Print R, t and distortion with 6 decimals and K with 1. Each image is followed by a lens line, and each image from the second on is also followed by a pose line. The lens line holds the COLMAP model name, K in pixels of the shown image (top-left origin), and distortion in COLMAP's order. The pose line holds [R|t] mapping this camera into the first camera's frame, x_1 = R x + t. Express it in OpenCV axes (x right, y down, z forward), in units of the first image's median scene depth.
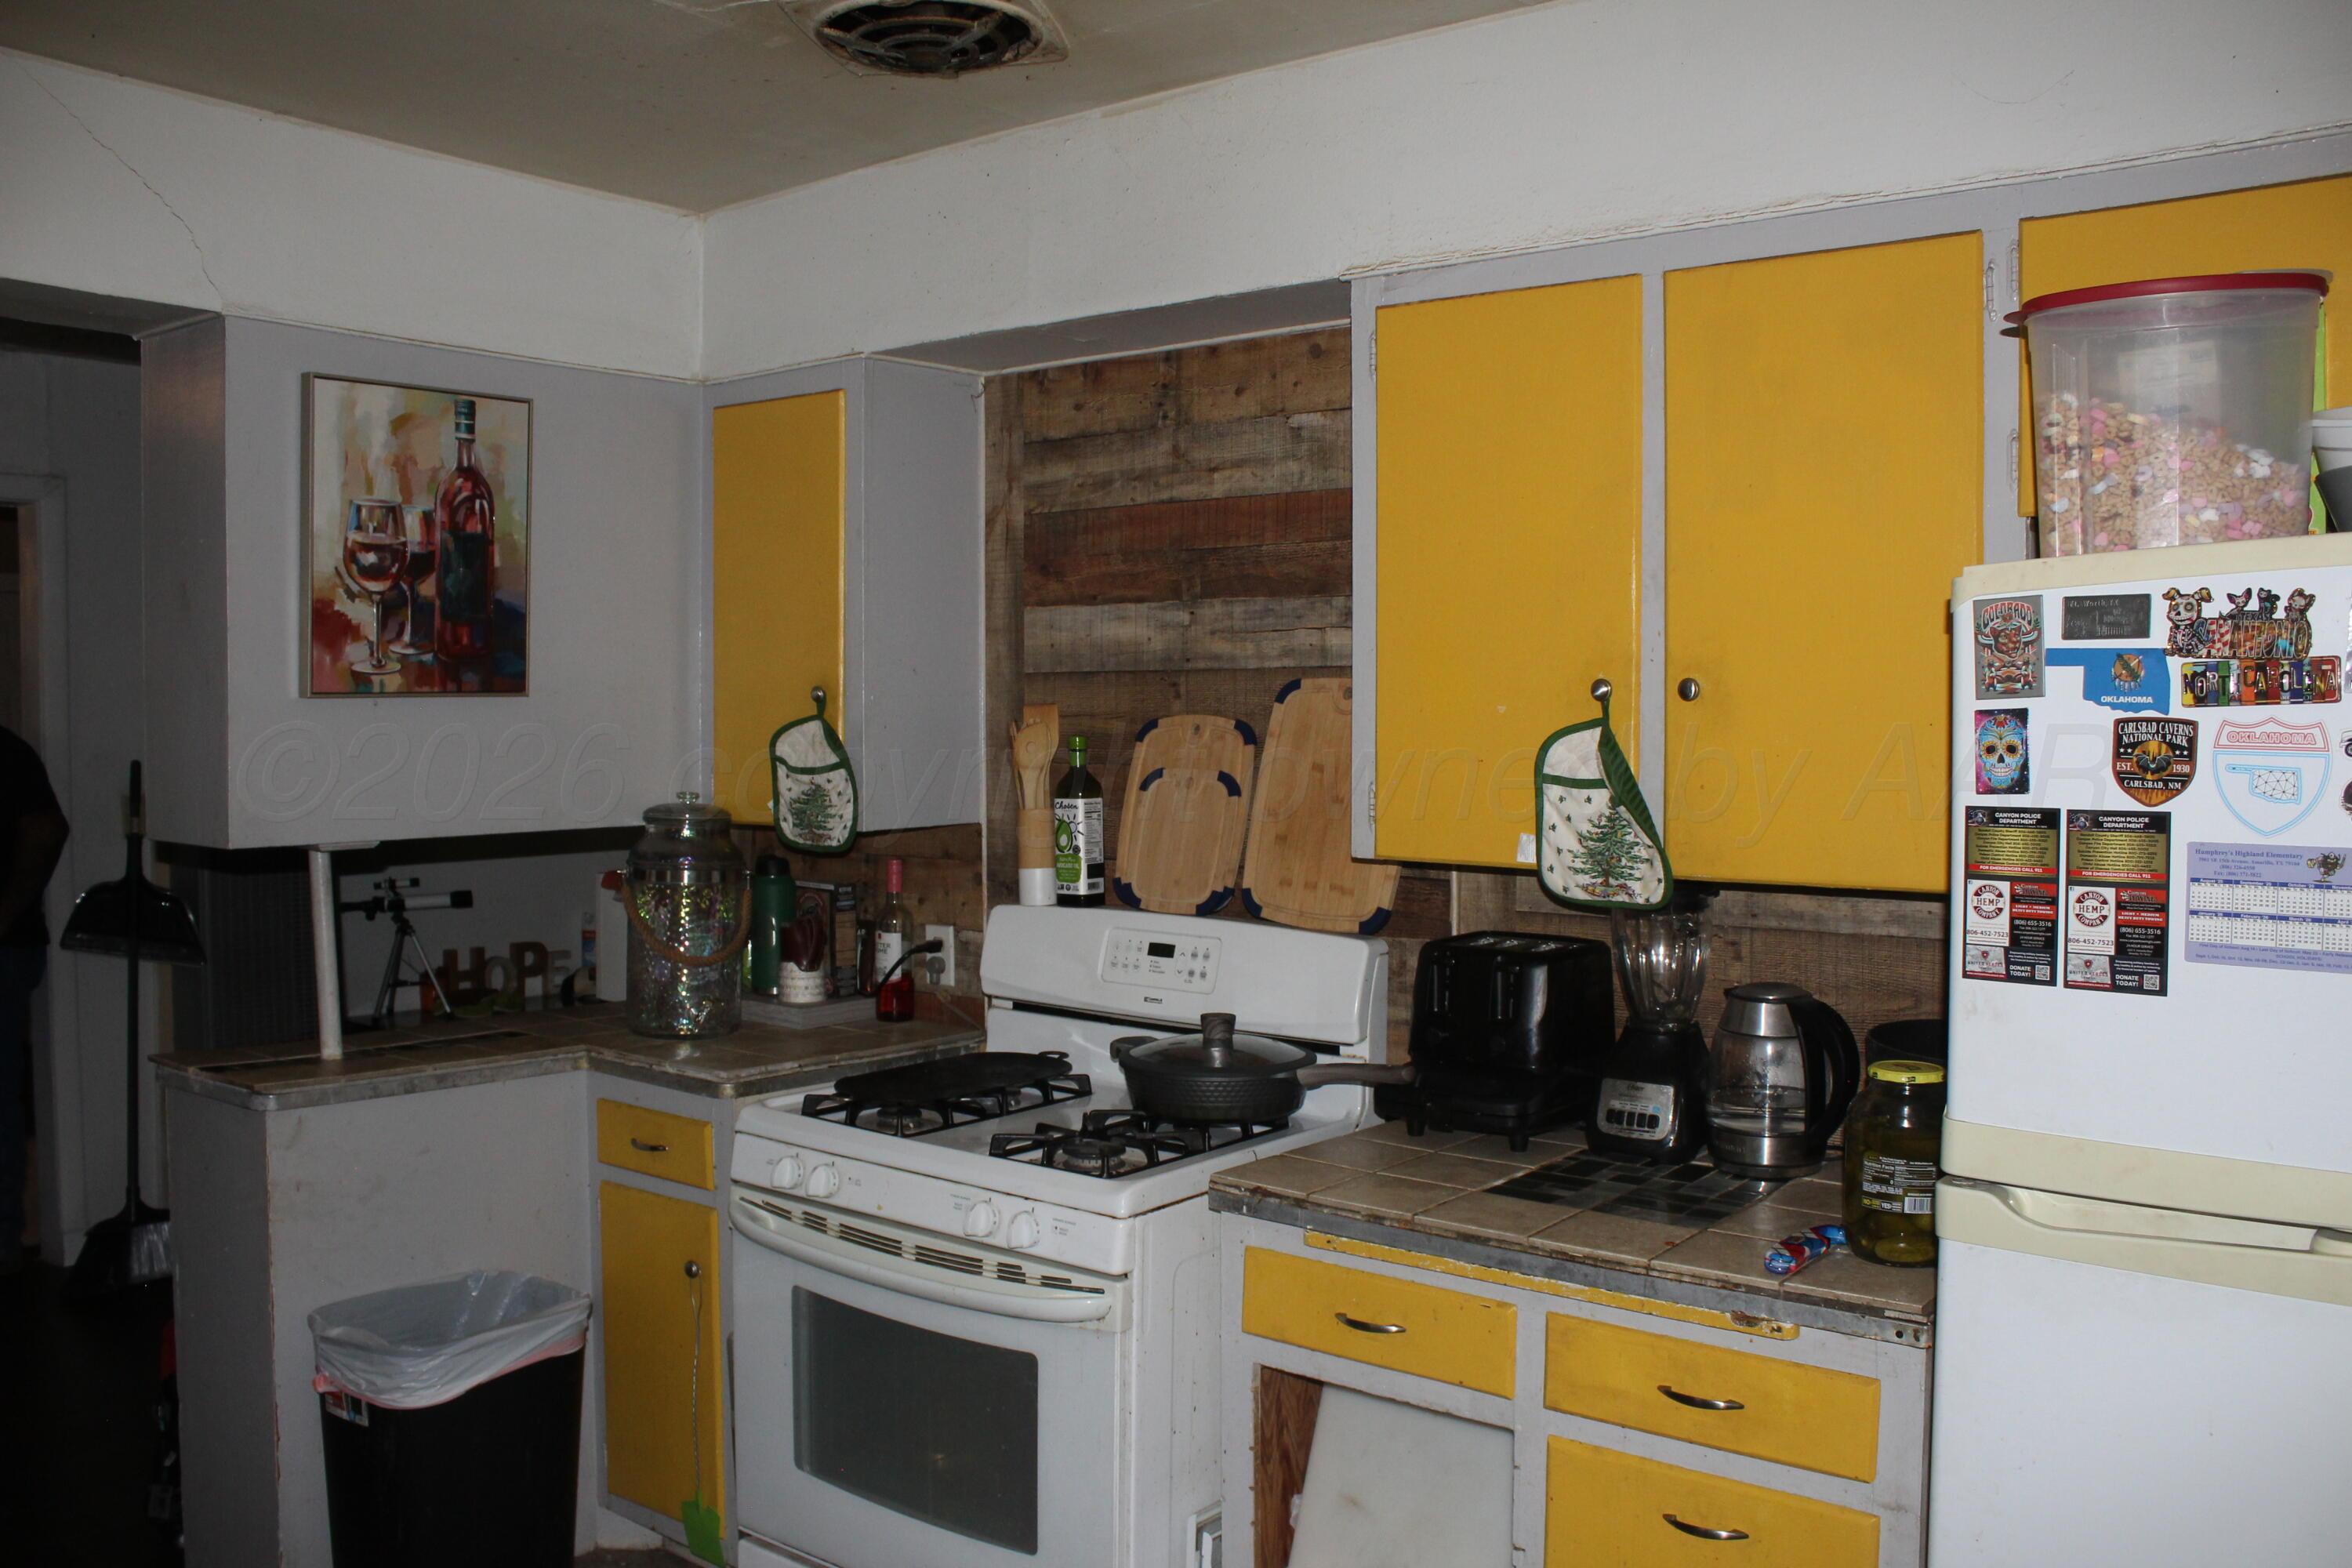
lens RADIAL K [[2004.1, 0, 1168.9], [0, 2004.1, 801.3], [0, 0, 1]] dist [-0.172737, 0.156751]
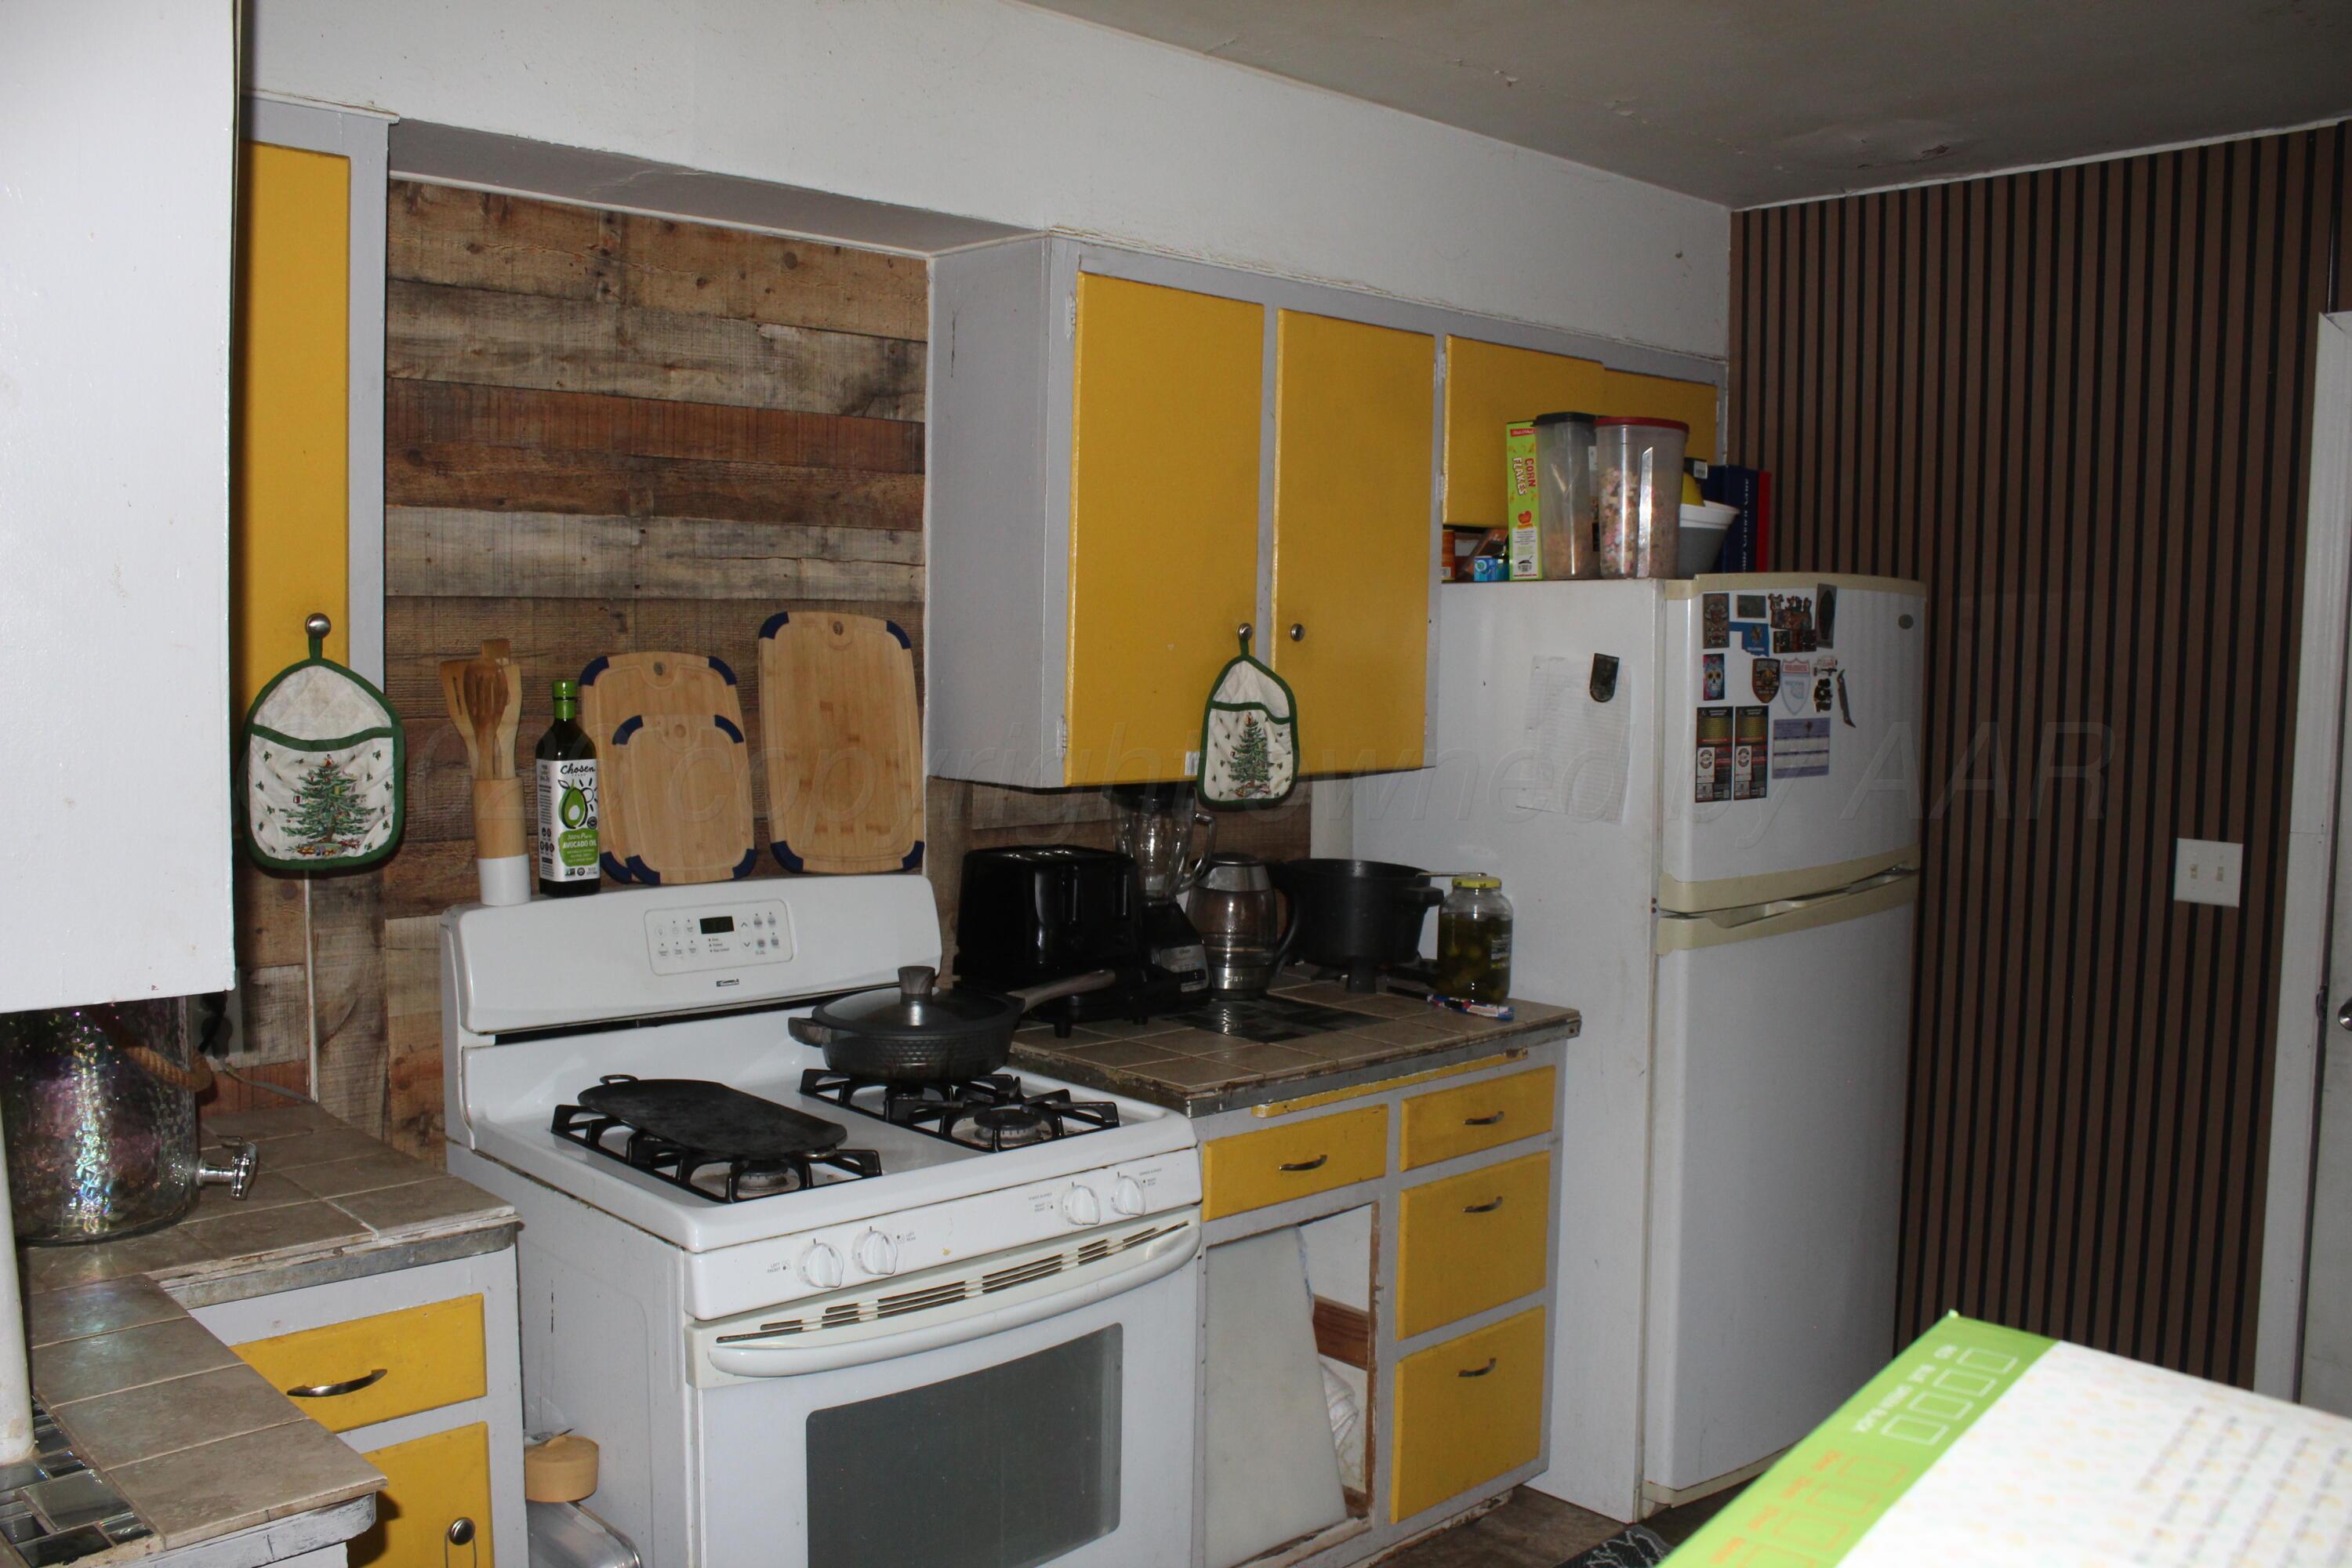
lens RADIAL K [[2004.1, 0, 1168.9], [0, 2004.1, 801.3], [0, 0, 1]] dist [-0.172737, 0.156751]
pose [[0.133734, -0.085677, 0.987307, -0.814649], [0.032391, 0.996101, 0.082053, -0.042721], [-0.990488, 0.021007, 0.135987, 0.684563]]
